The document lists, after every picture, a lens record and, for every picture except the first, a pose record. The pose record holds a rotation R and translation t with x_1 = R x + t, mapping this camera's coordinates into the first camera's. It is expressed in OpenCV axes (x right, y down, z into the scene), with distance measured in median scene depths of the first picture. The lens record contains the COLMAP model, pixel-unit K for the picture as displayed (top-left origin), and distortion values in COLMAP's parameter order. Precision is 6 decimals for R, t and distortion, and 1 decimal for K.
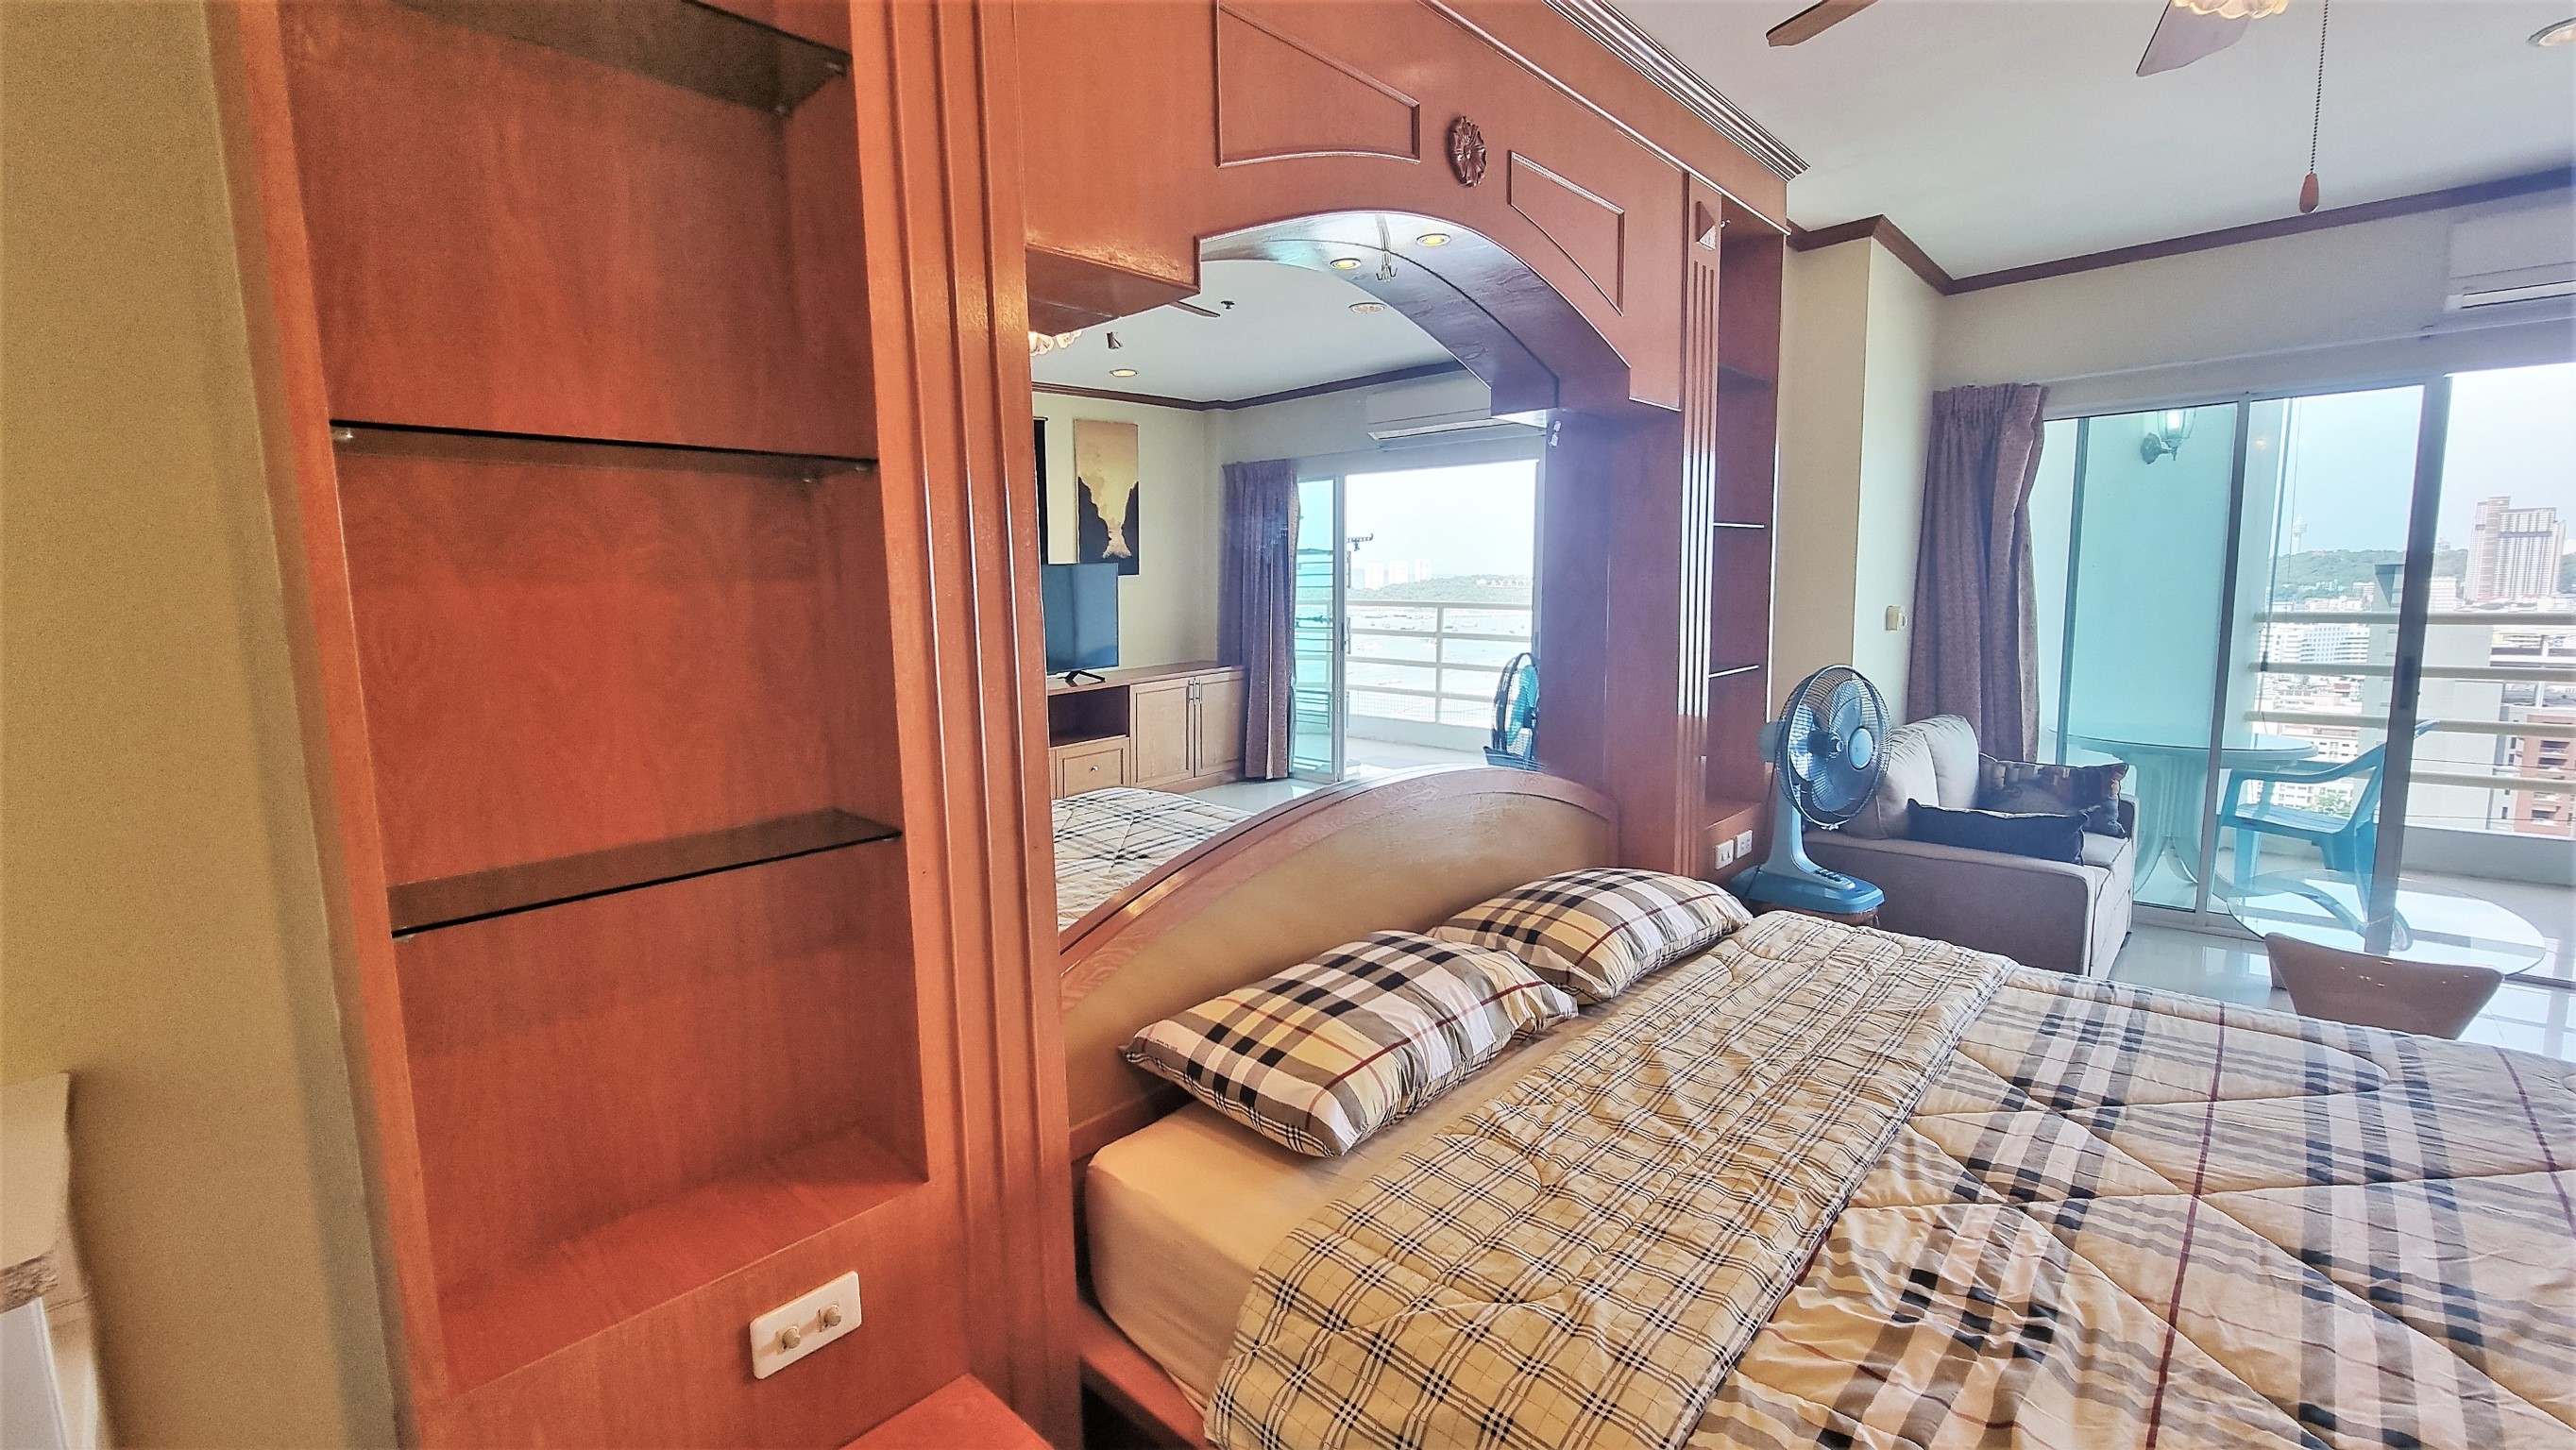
lens RADIAL K [[1070.7, 0, 1278.1], [0, 1070.7, 717.4], [0, 0, 1]] dist [-0.002102, 0.000022]
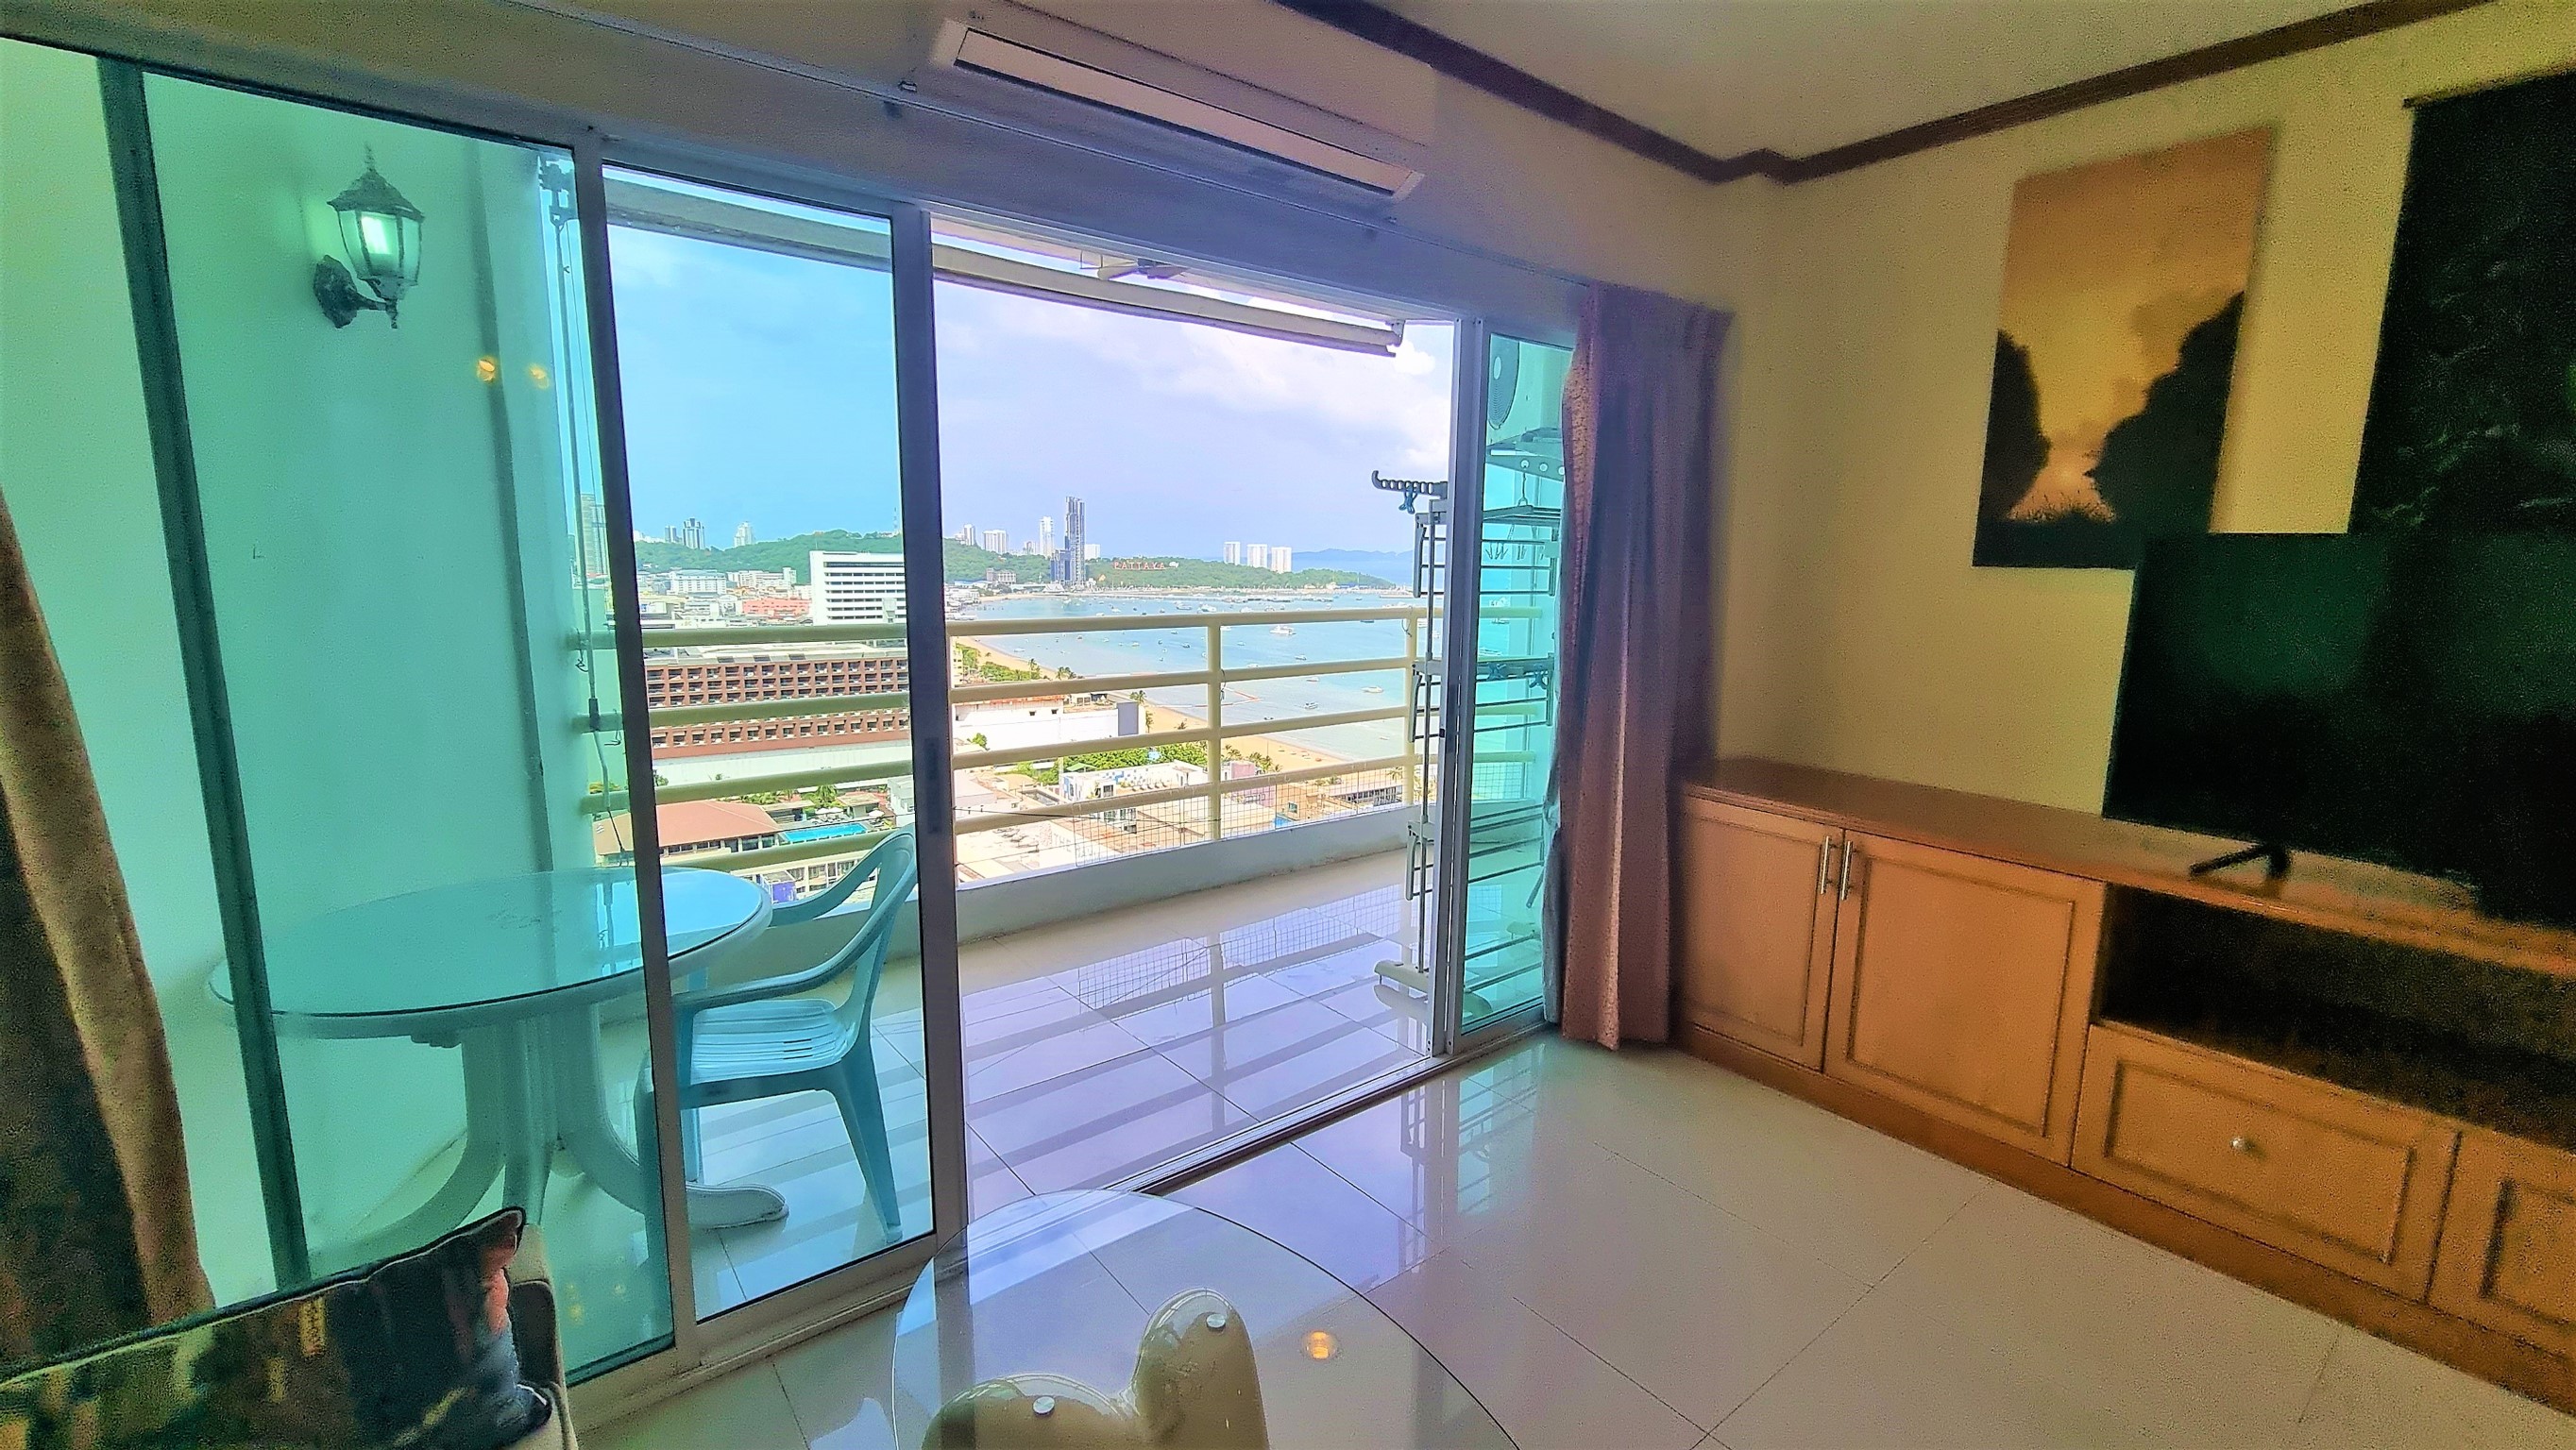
lens RADIAL K [[1061.5, 0, 1269.4], [0, 1061.5, 726.8], [0, 0, 1]] dist [-0.000135, -0.000016]
pose [[0.162153, -0.137722, 0.977108, 1.072092], [0.106246, 0.986893, 0.121469, -0.212747], [-0.981029, 0.084118, 0.174660, 1.414922]]
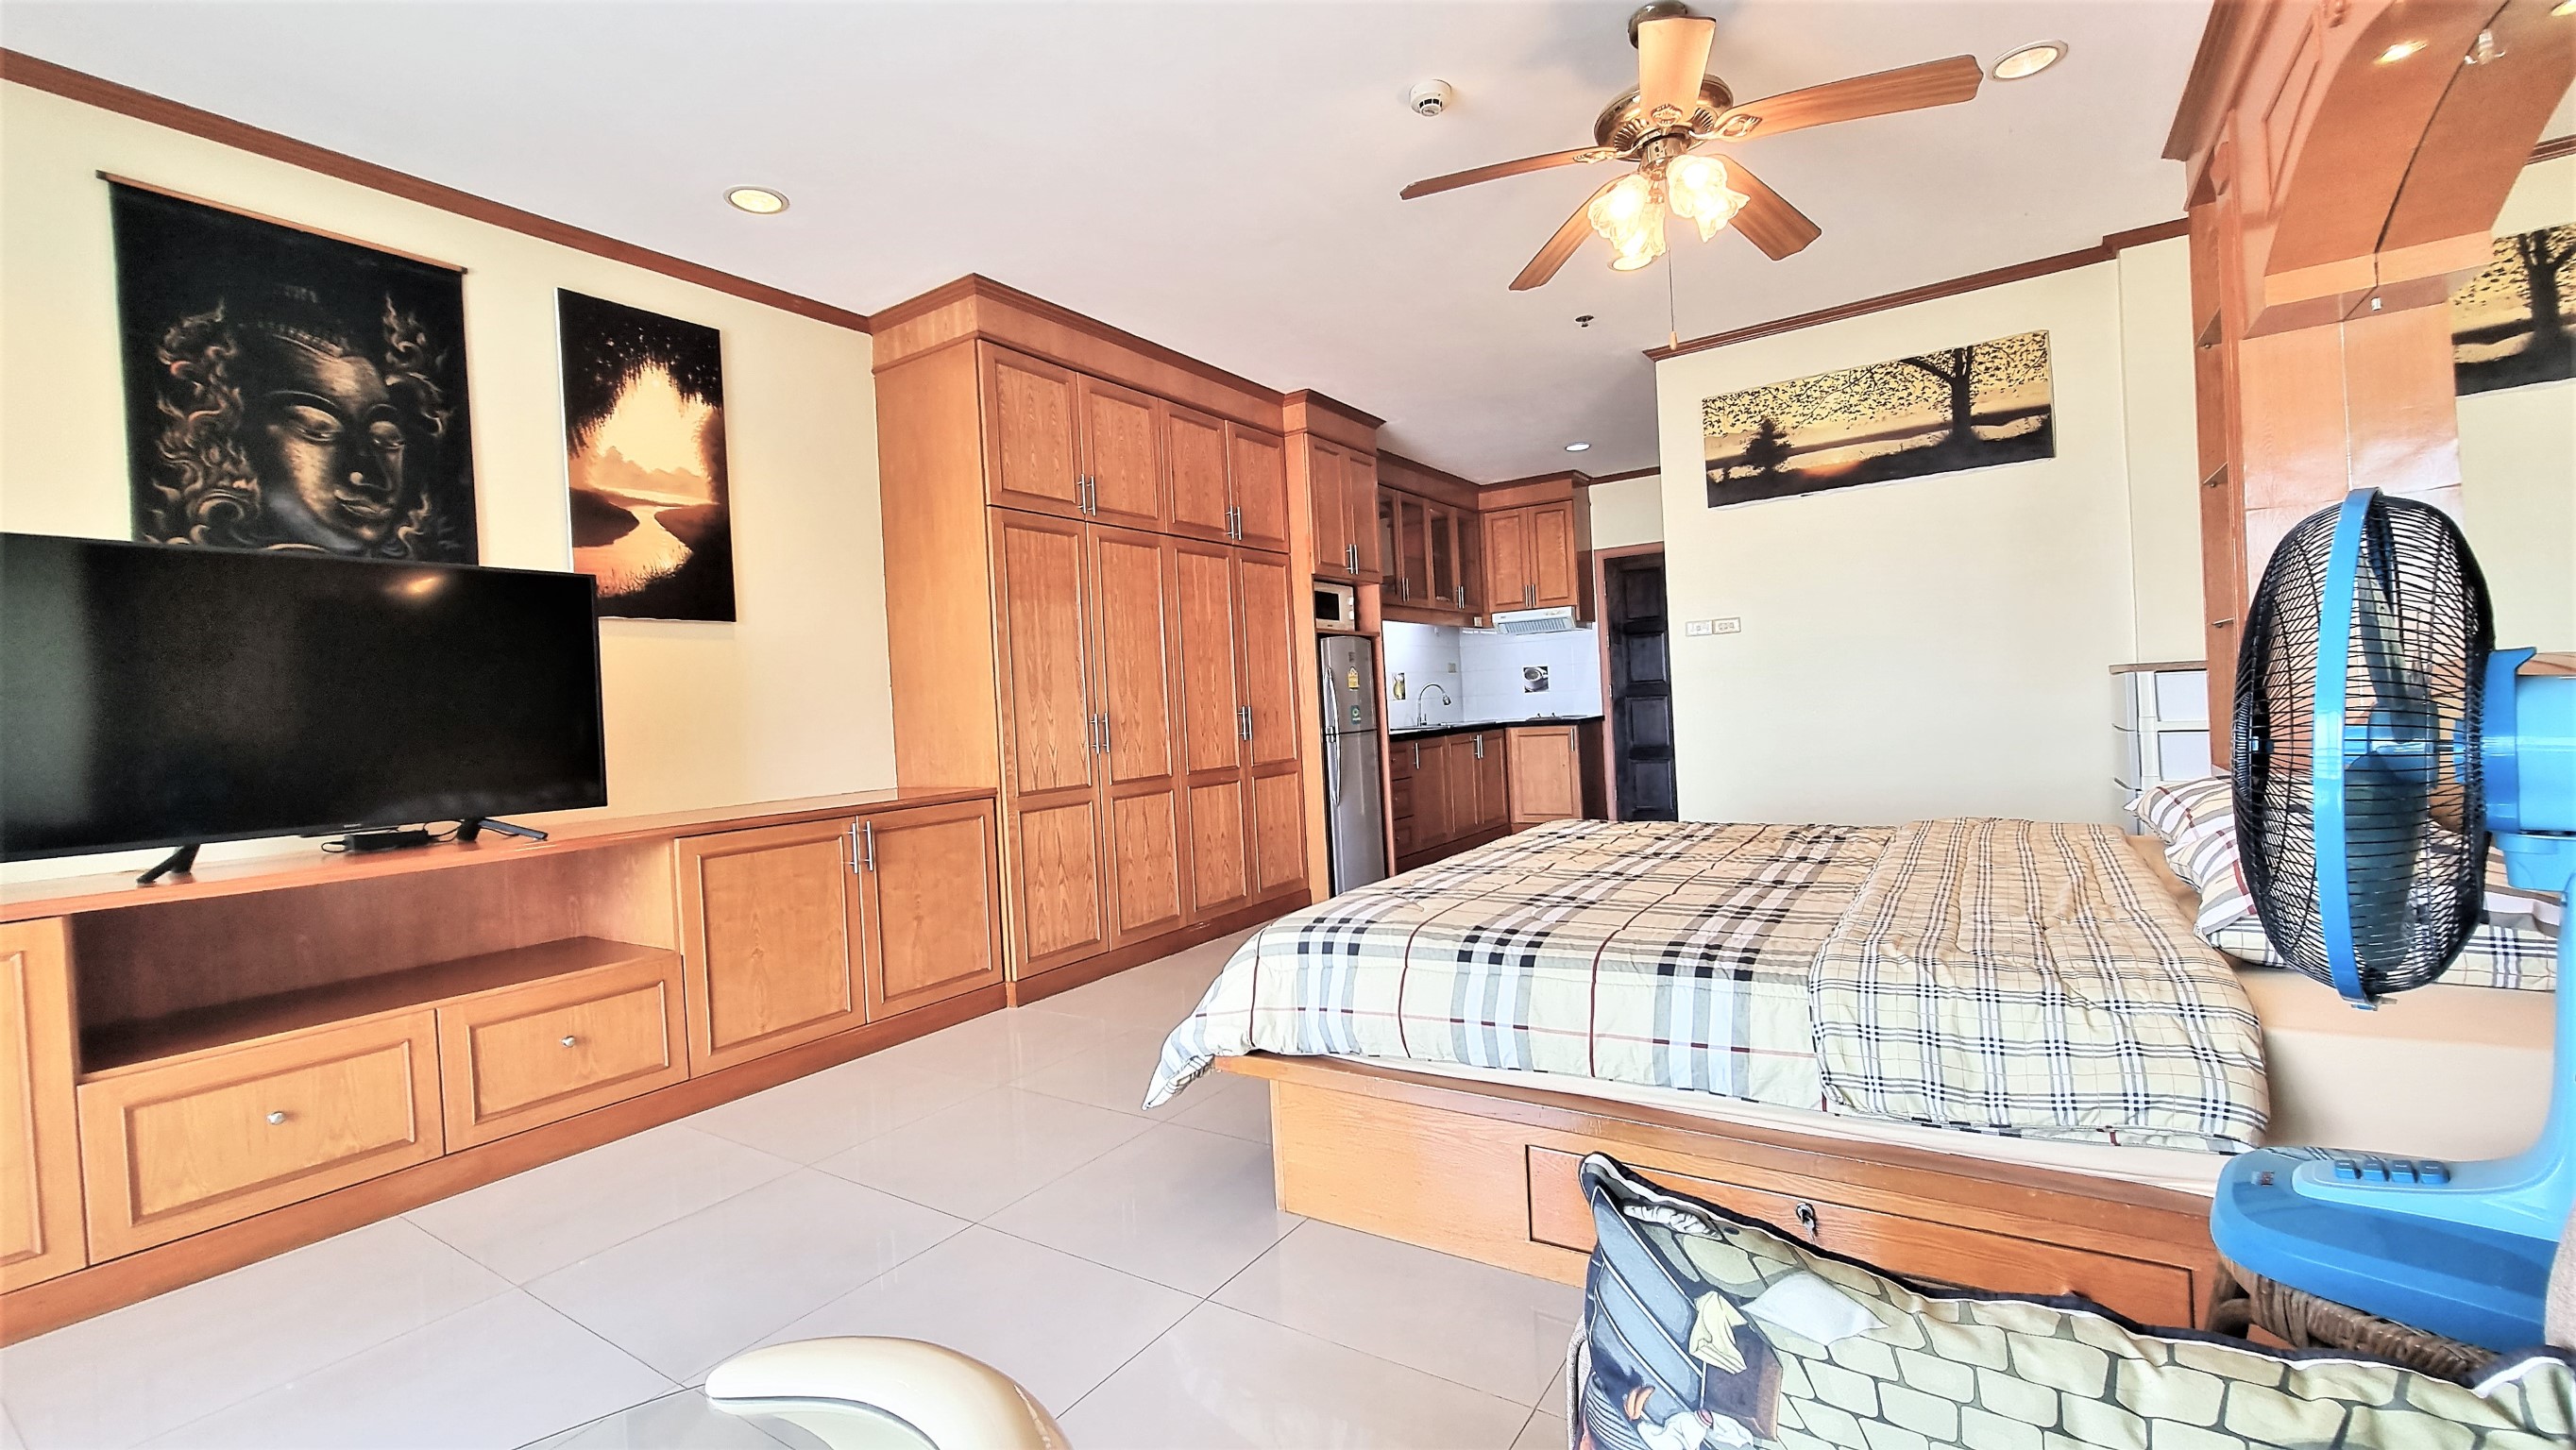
lens RADIAL K [[1068.1, 0, 1283.3], [0, 1068.1, 714.0], [0, 0, 1]] dist [-0.002530, -0.000546]
pose [[-0.983866, 0.075556, -0.162168, 1.344573], [0.054175, 0.989710, 0.132438, -0.066328], [0.170505, 0.121516, -0.977835, 1.905186]]
